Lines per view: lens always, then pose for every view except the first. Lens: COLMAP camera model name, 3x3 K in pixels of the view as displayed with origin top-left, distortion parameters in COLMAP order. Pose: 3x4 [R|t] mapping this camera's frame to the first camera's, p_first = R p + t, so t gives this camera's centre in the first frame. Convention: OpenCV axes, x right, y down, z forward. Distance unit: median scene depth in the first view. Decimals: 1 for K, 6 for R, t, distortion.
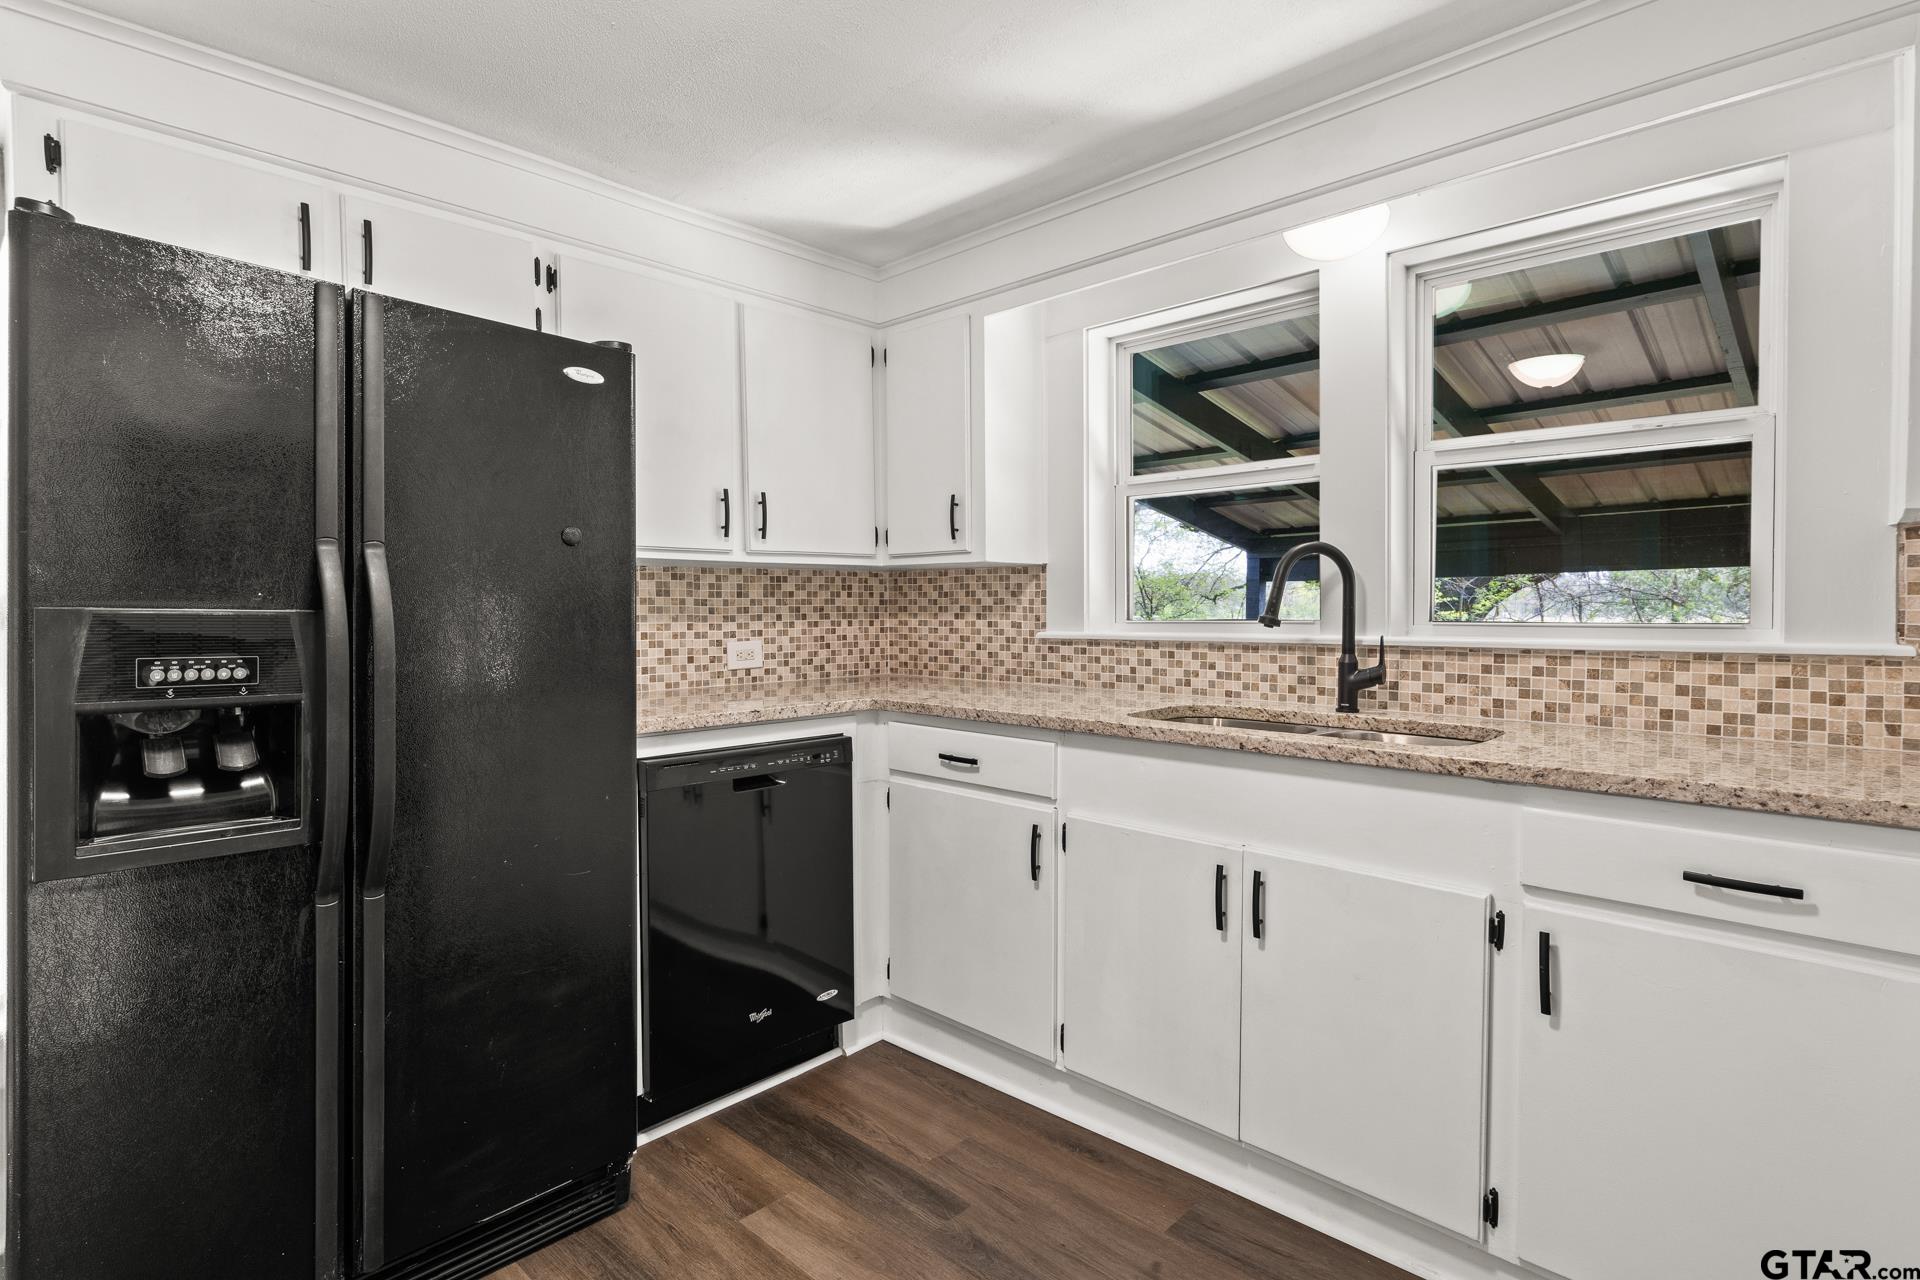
lens RADIAL K [[970.3, 0, 966.9], [0, 970.3, 630.0], [0, 0, 1]] dist [0.001532, 0.000502]
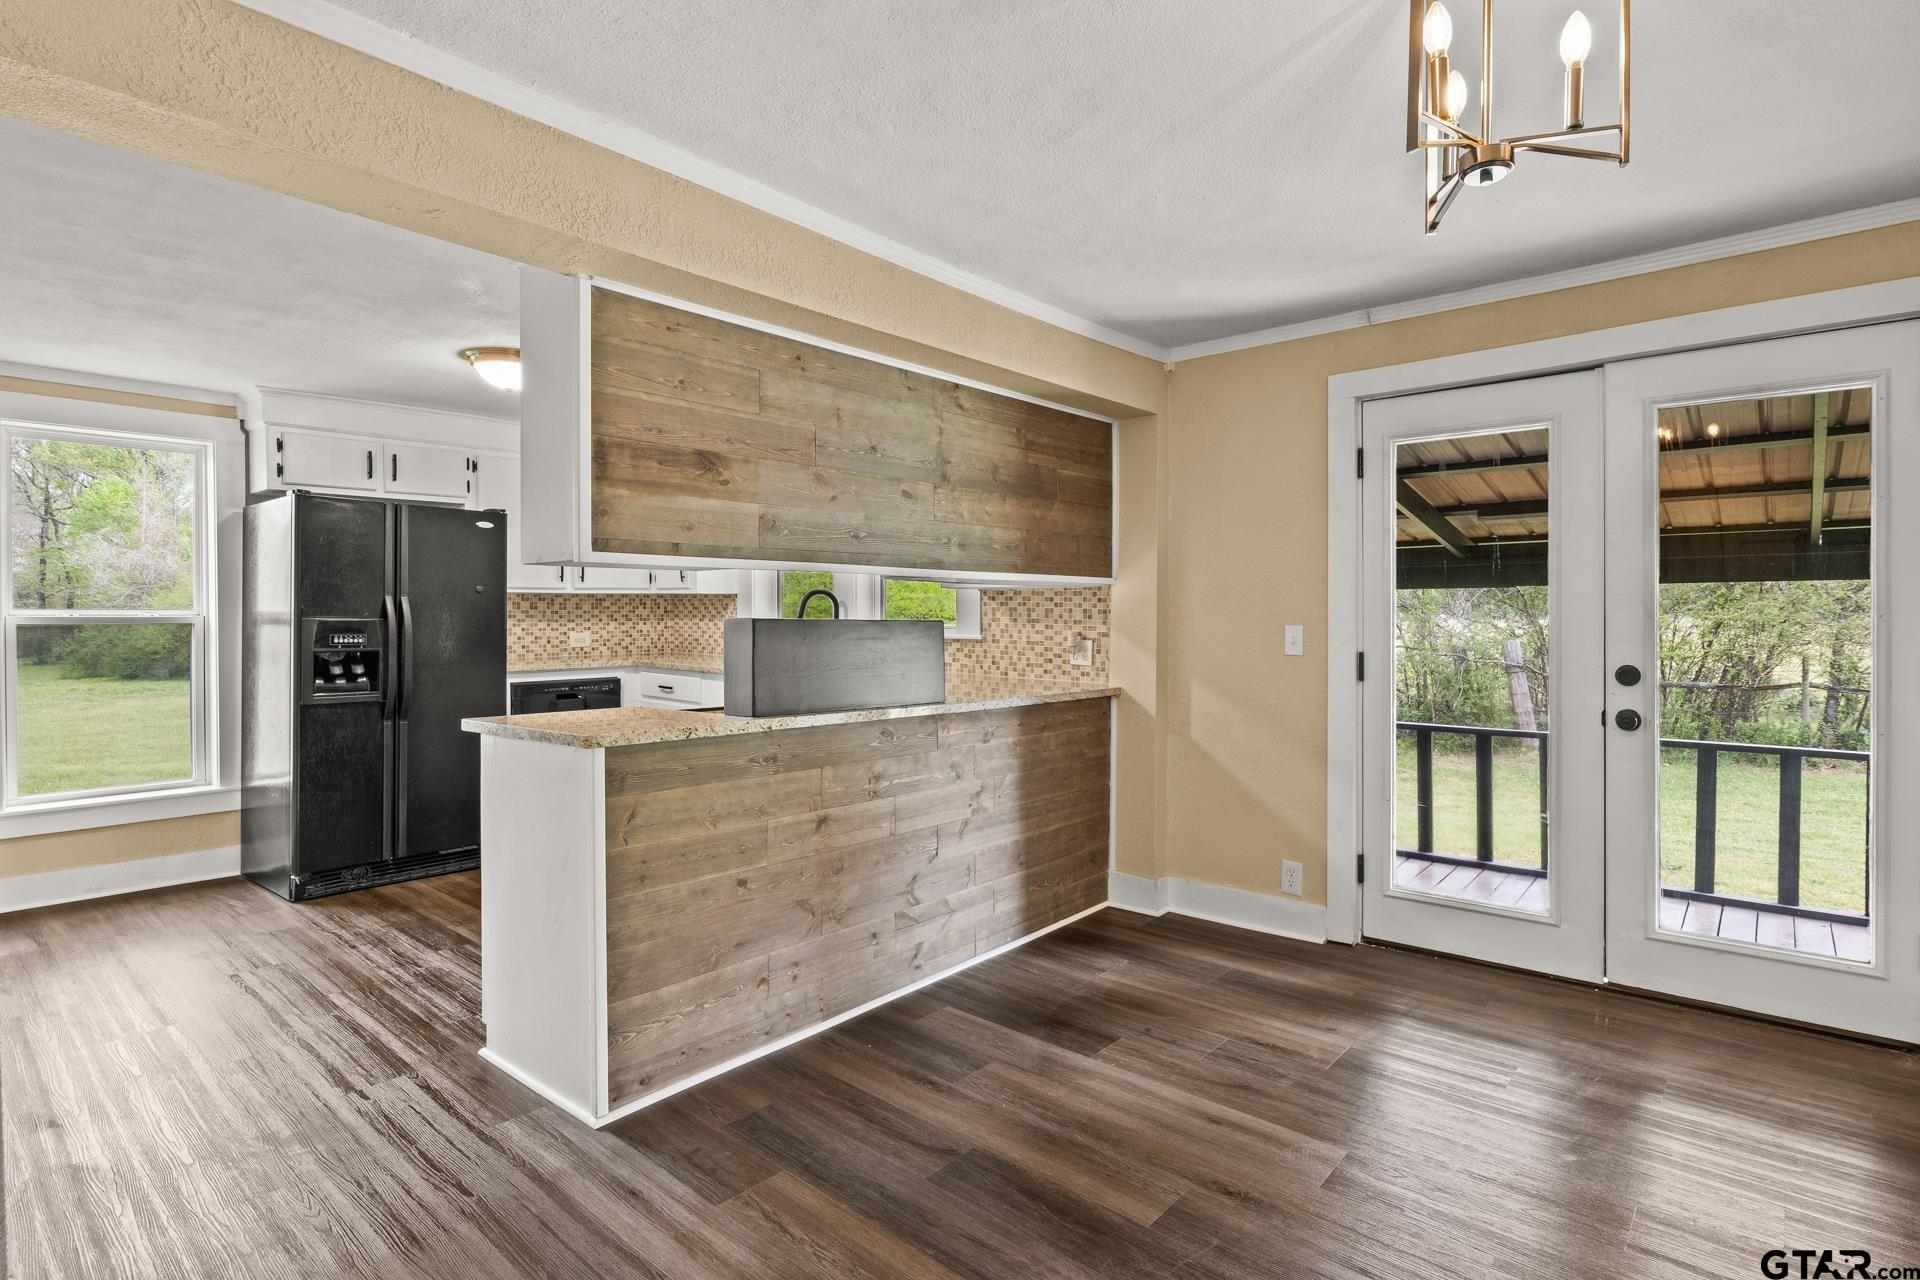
lens RADIAL K [[970.3, 0, 953.4], [0, 970.3, 629.7], [0, 0, 1]] dist [0.001532, 0.000502]
pose [[0.999506, 0.005838, 0.030868, 0.457351], [-0.005911, 0.999980, 0.002258, -0.003091], [-0.030854, -0.002440, 0.999521, -0.953953]]
